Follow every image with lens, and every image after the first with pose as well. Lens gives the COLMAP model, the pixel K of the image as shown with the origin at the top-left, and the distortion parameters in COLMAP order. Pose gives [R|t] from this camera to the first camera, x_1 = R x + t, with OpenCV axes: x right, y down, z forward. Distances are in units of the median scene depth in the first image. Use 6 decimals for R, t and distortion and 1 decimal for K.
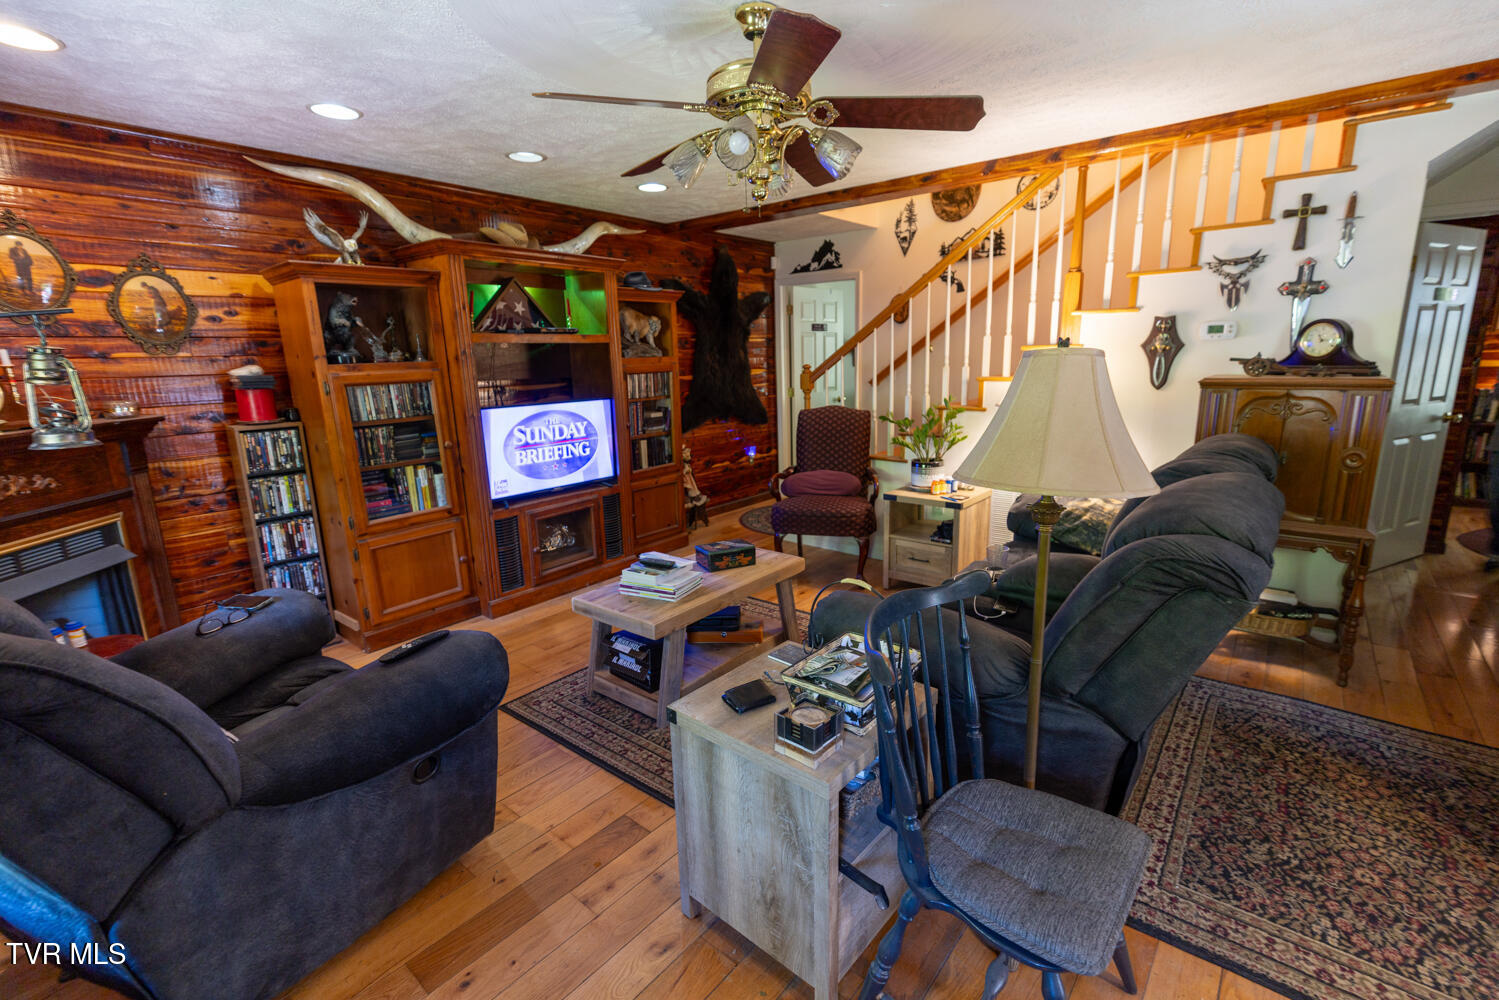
lens RADIAL K [[661.0, 0, 743.0], [0, 661.0, 497.5], [0, 0, 1]] dist [0.001490, -0.001281]
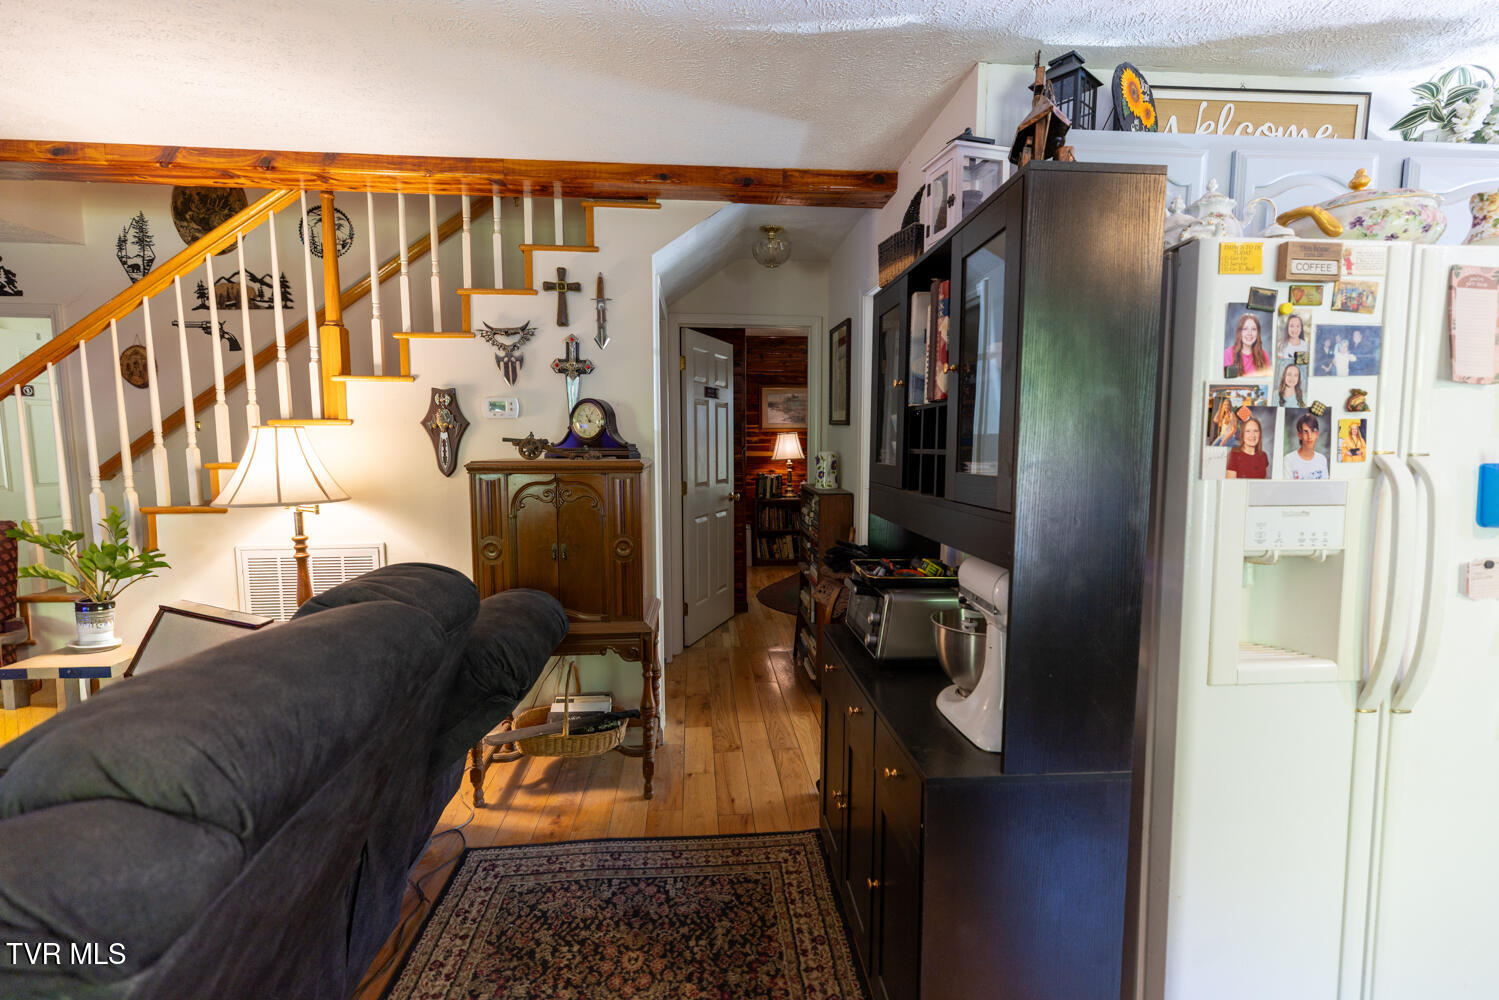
lens RADIAL K [[661.0, 0, 747.3], [0, 661.0, 502.2], [0, 0, 1]] dist [0.001490, -0.001281]
pose [[0.716720, -0.042015, 0.696094, 0.350253], [0.132614, 0.988180, -0.076899, -0.022553], [-0.684635, 0.147427, 0.713821, 0.185760]]
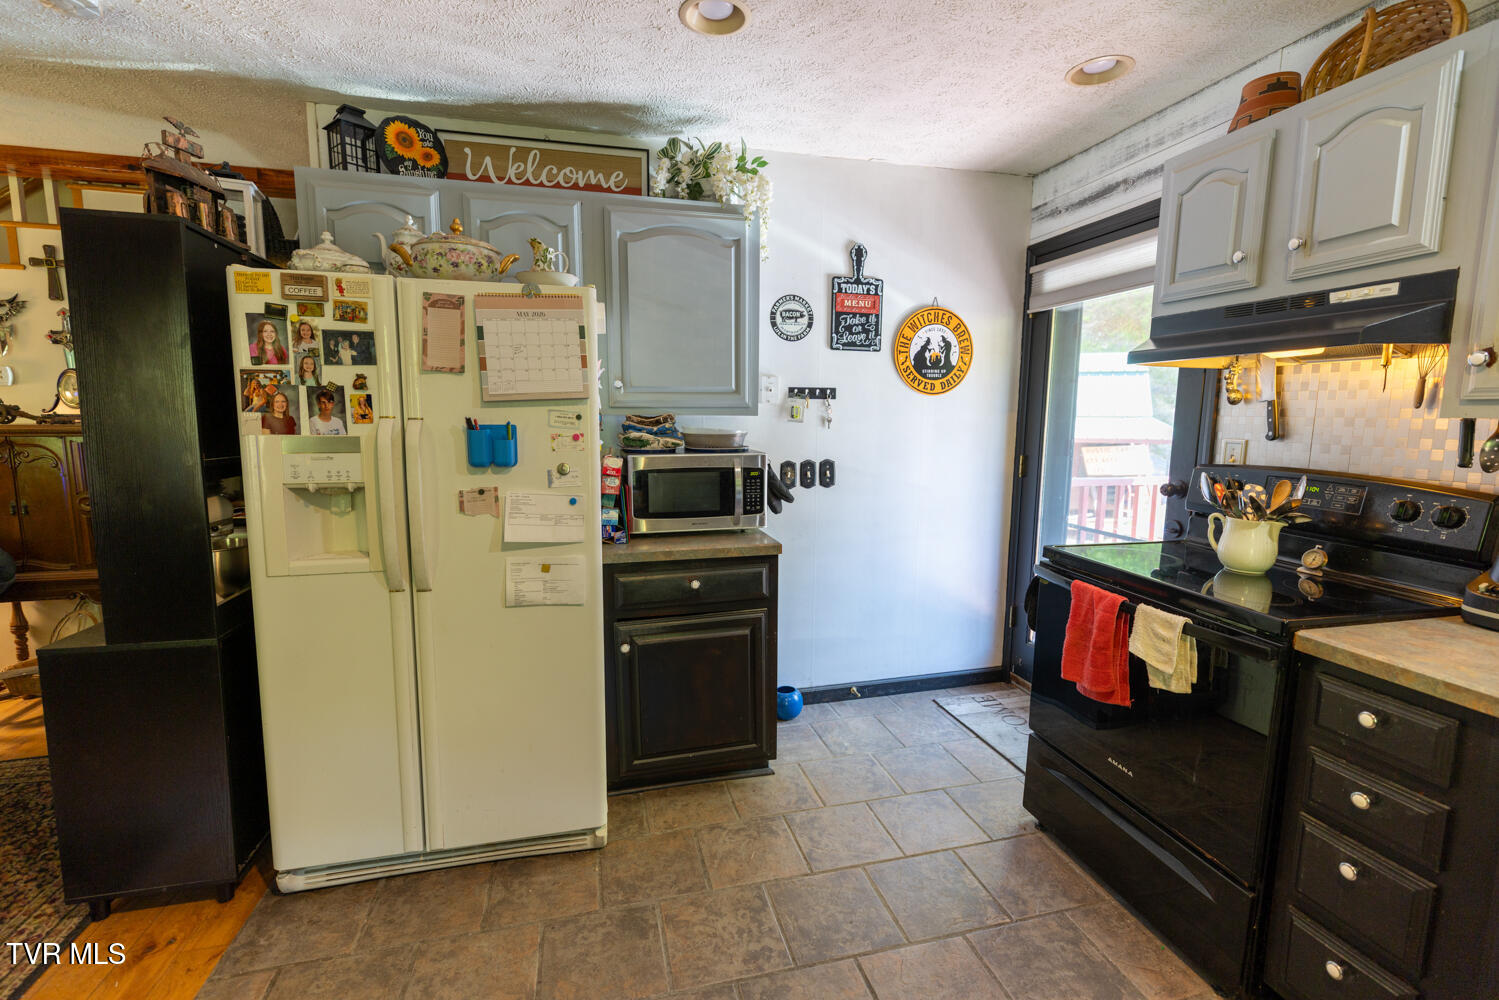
lens RADIAL K [[661.0, 0, 755.0], [0, 661.0, 497.6], [0, 0, 1]] dist [0.001490, -0.001281]
pose [[0.583698, -0.075331, 0.808469, 0.595249], [0.152162, 0.988196, -0.017780, 0.093236], [-0.797586, 0.133396, 0.588271, -0.366280]]
